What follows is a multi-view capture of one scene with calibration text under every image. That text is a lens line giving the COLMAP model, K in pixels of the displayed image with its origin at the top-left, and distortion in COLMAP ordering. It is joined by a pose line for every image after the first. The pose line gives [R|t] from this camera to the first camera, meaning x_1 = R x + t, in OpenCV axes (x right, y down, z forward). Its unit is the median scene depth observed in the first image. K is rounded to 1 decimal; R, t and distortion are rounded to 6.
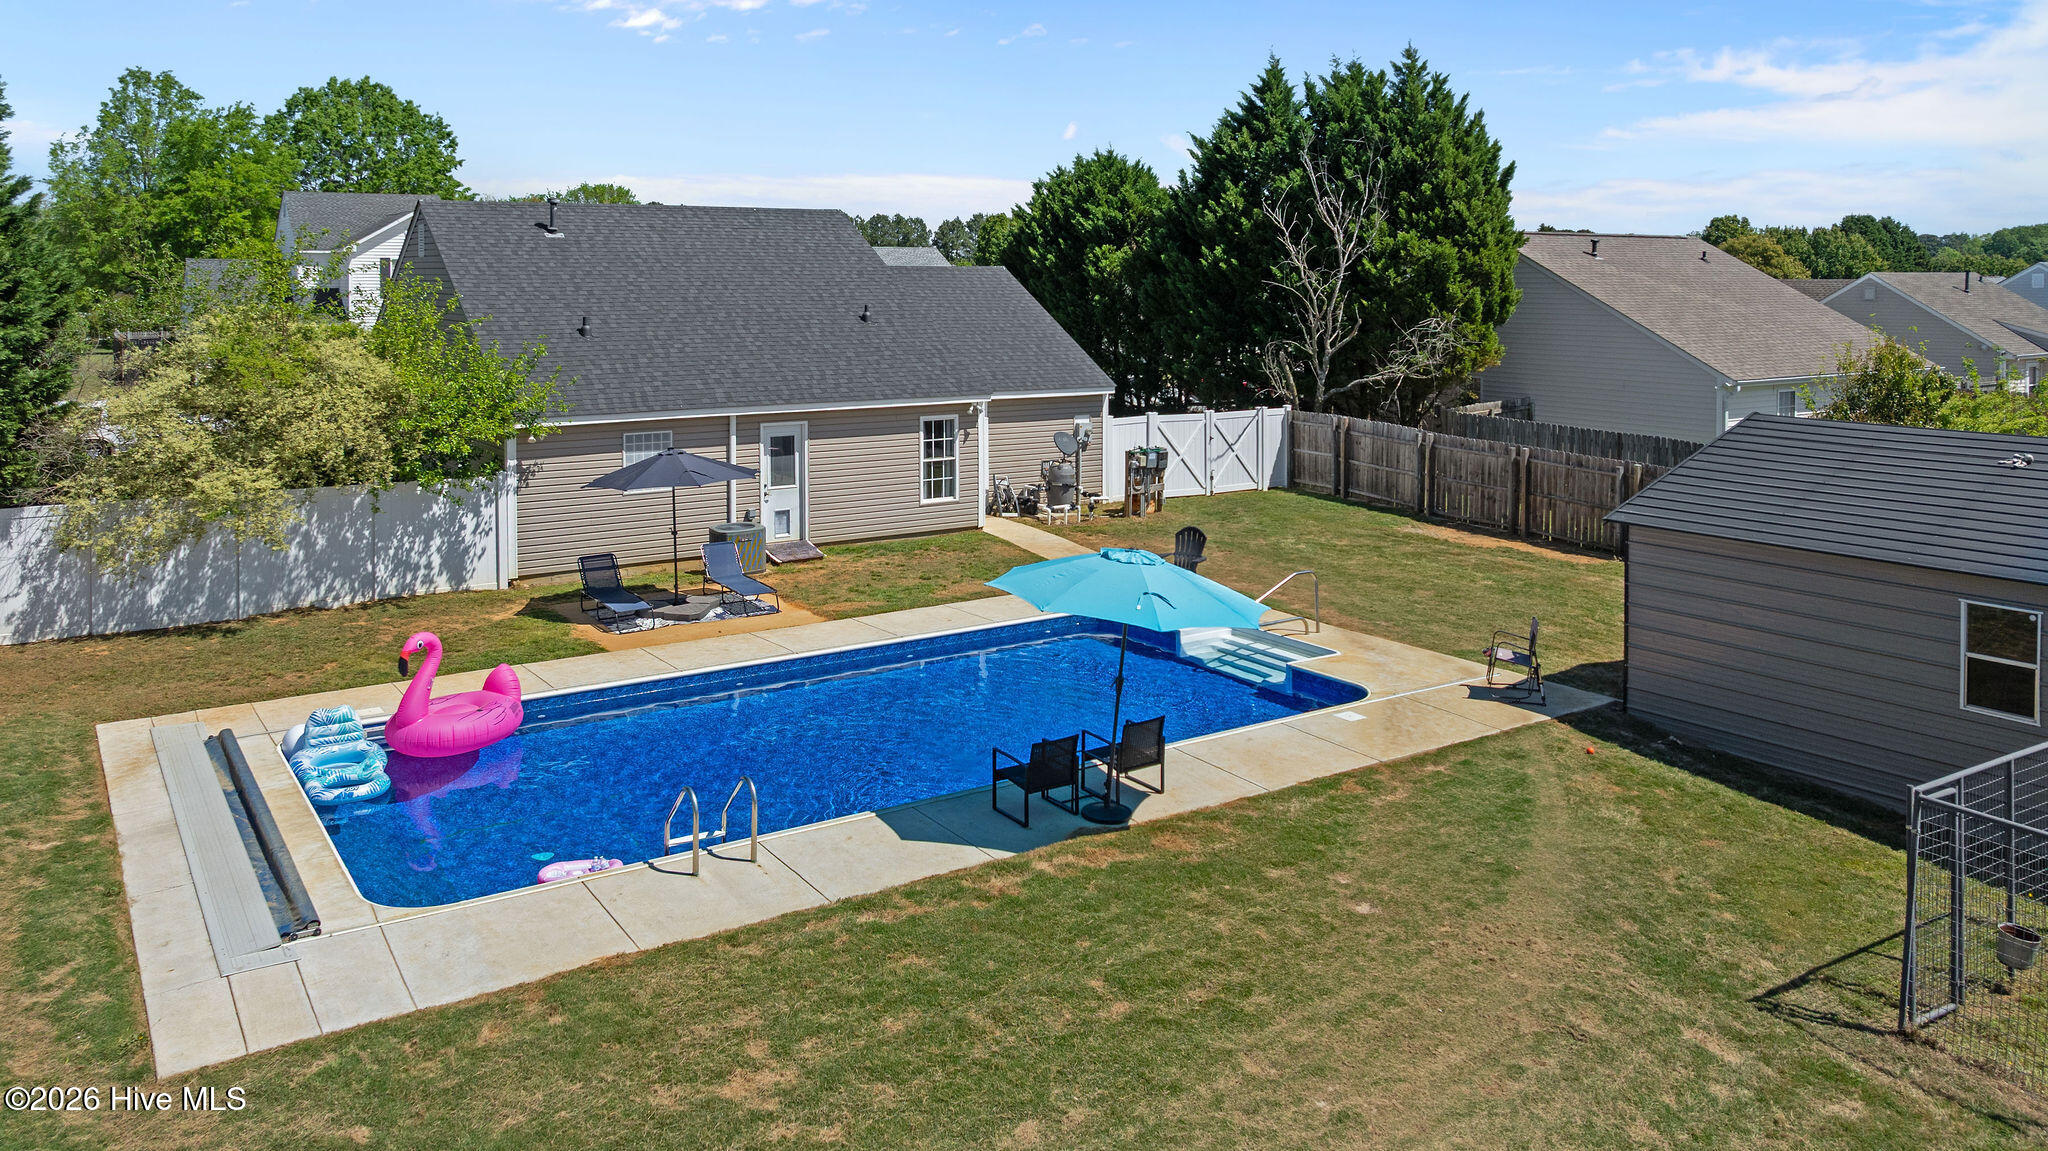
lens RADIAL K [[1505.3, 0, 1006.9], [0, 1505.3, 314.8], [0, 0, 1]] dist [-0.007834, -0.004317]
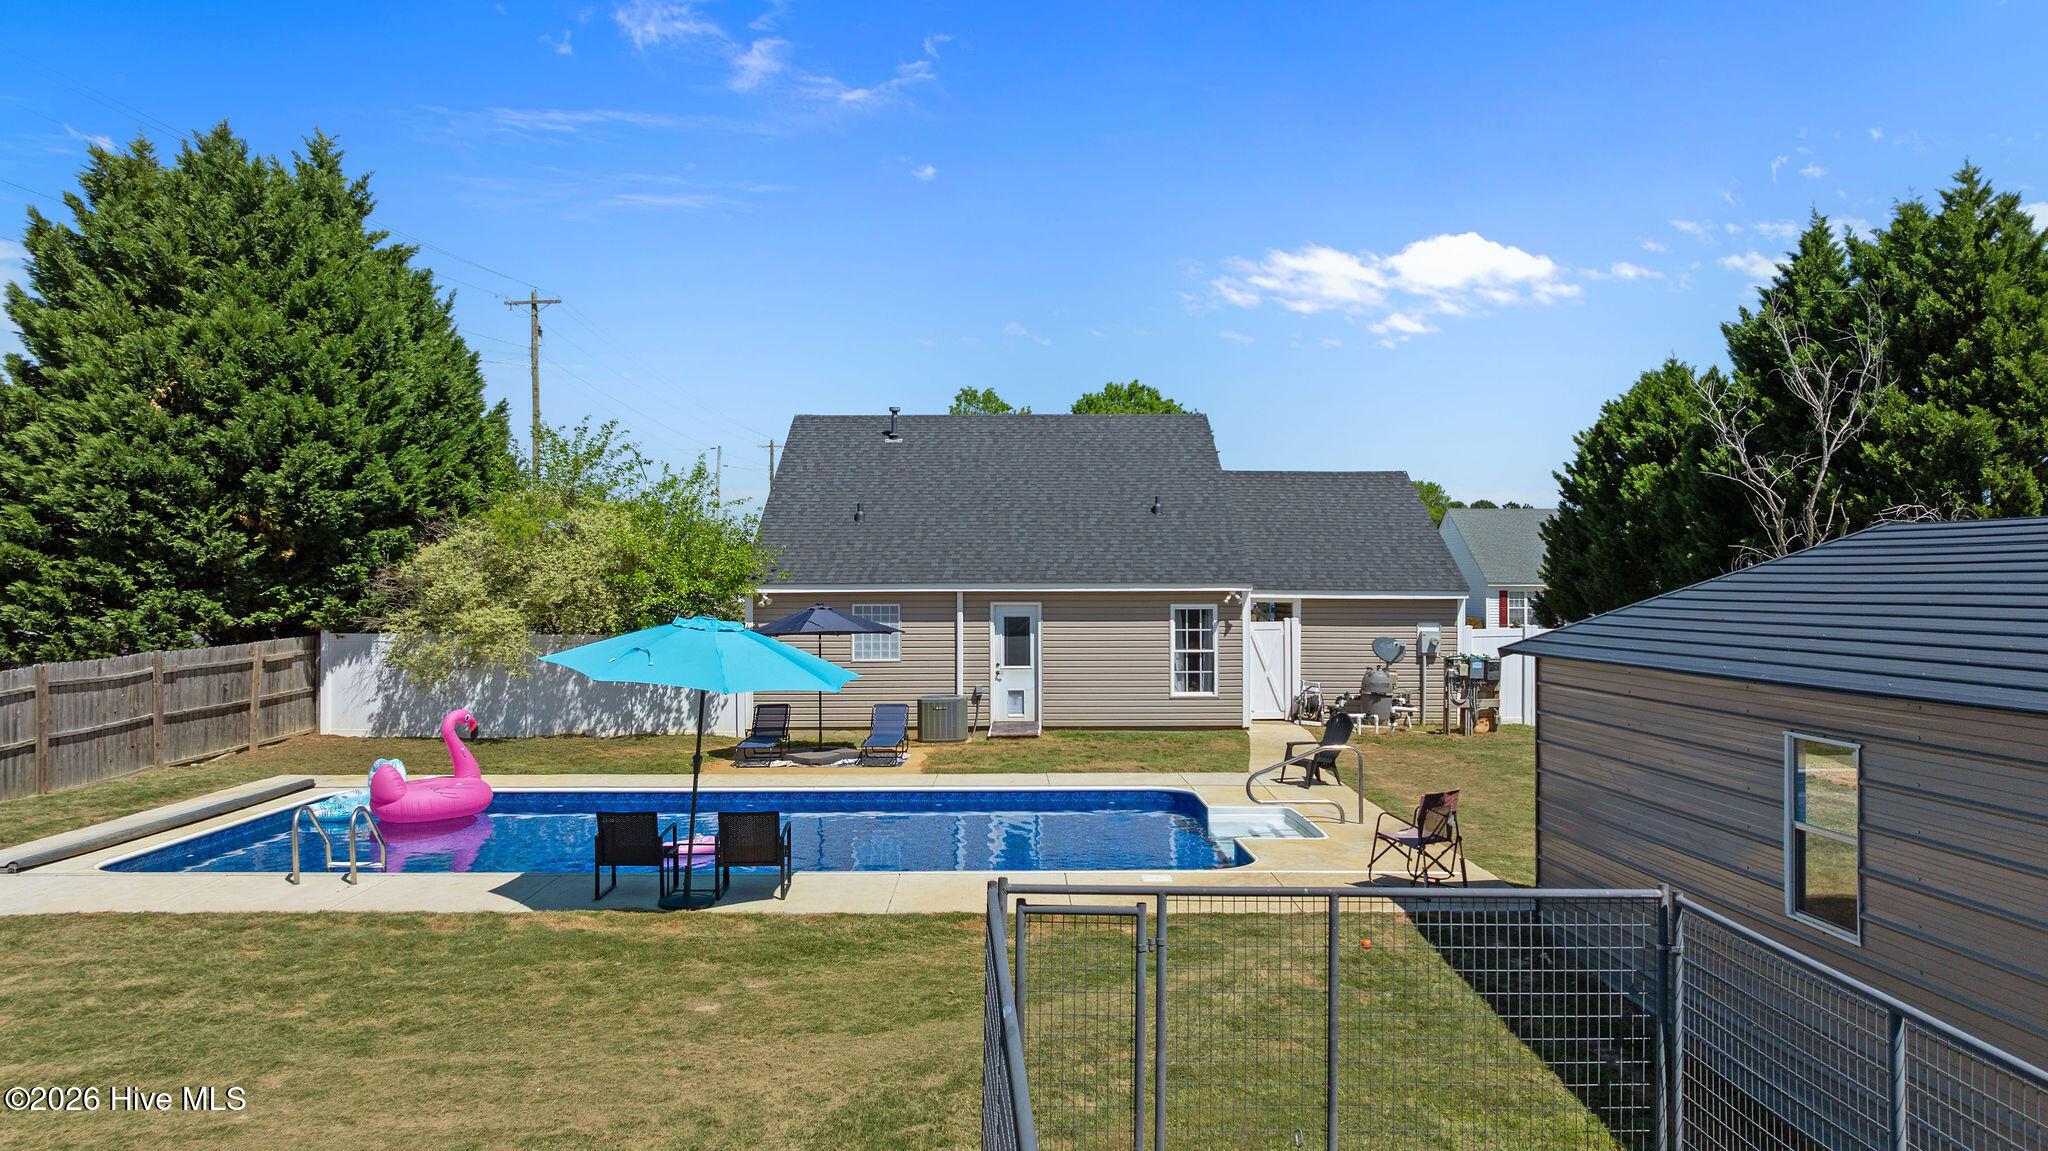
lens RADIAL K [[1444.1, 0, 1014.4], [0, 1444.1, 576.3], [0, 0, 1]] dist [0.000988, -0.003064]
pose [[0.837818, -0.002809, -0.545943, 0.420614], [-0.014061, 0.999544, -0.026722, 0.088551], [0.545769, 0.030065, 0.837396, 0.208224]]
